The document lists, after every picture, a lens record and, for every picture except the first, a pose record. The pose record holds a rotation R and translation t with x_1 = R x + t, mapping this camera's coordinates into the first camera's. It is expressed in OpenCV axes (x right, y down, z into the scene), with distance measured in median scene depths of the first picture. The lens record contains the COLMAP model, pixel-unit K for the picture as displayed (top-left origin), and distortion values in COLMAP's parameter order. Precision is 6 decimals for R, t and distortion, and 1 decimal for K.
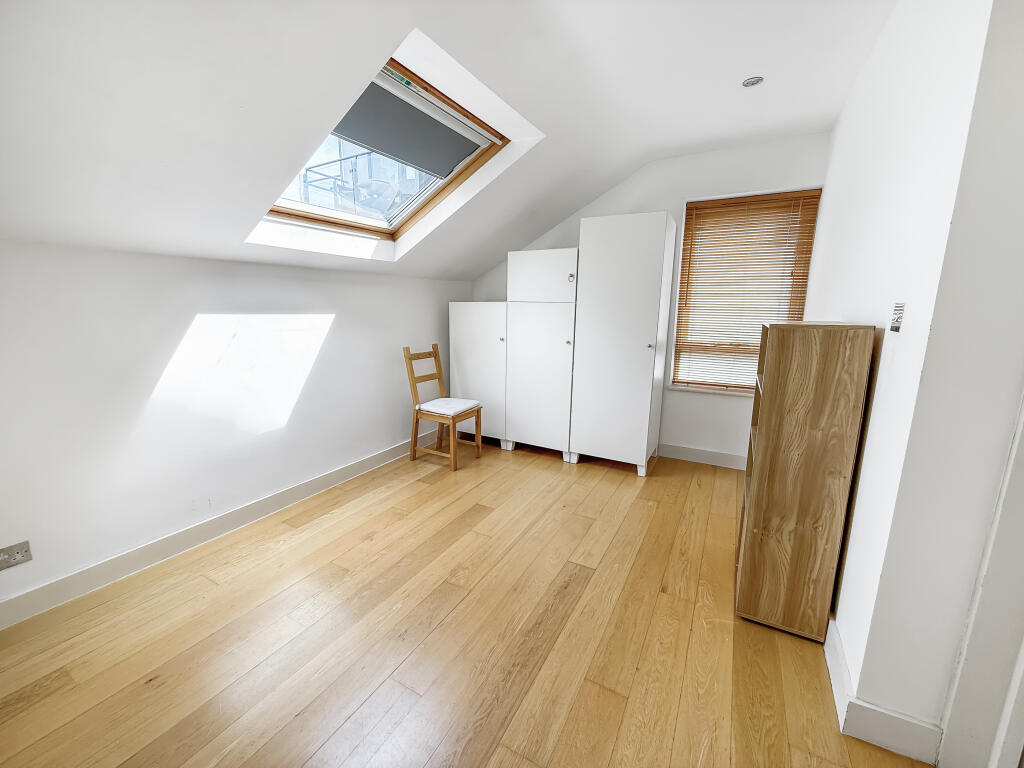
lens RADIAL K [[412.3, 0, 510.0], [0, 412.3, 386.3], [0, 0, 1]] dist [0.001584, 0.000152]
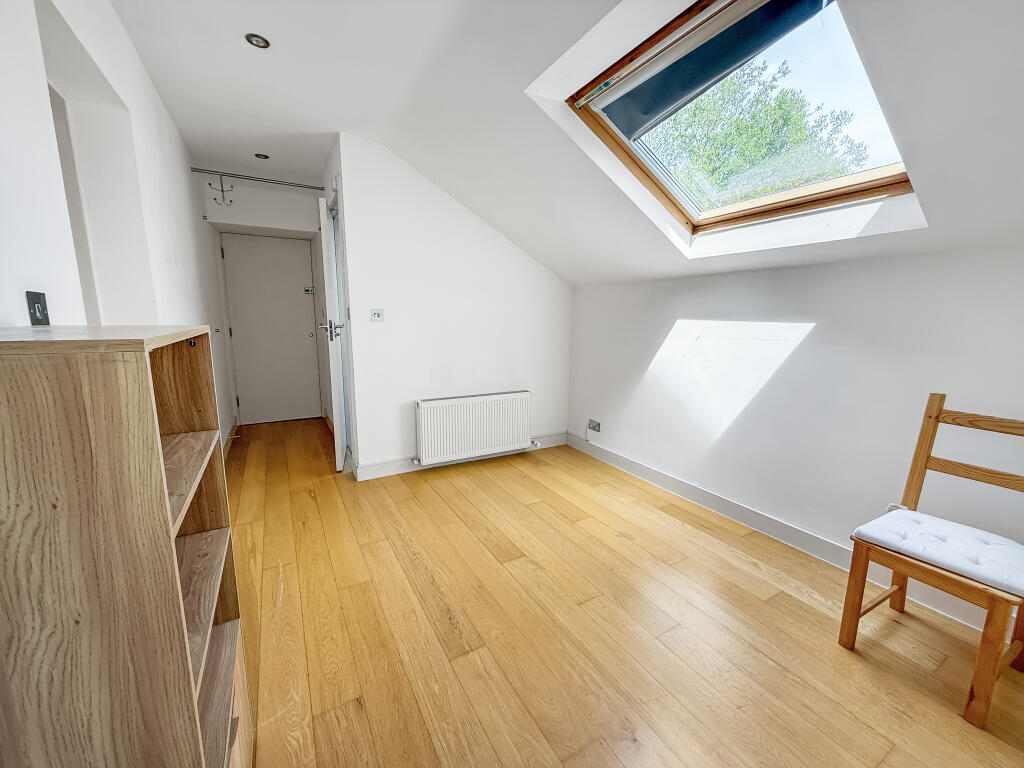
lens RADIAL K [[412.3, 0, 510.0], [0, 412.3, 386.3], [0, 0, 1]] dist [0.001584, 0.000152]
pose [[-0.523198, 0.135608, -0.841352, 0.622539], [-0.169986, 0.950813, 0.258958, -0.206193], [0.835086, 0.278504, -0.474412, 1.149108]]
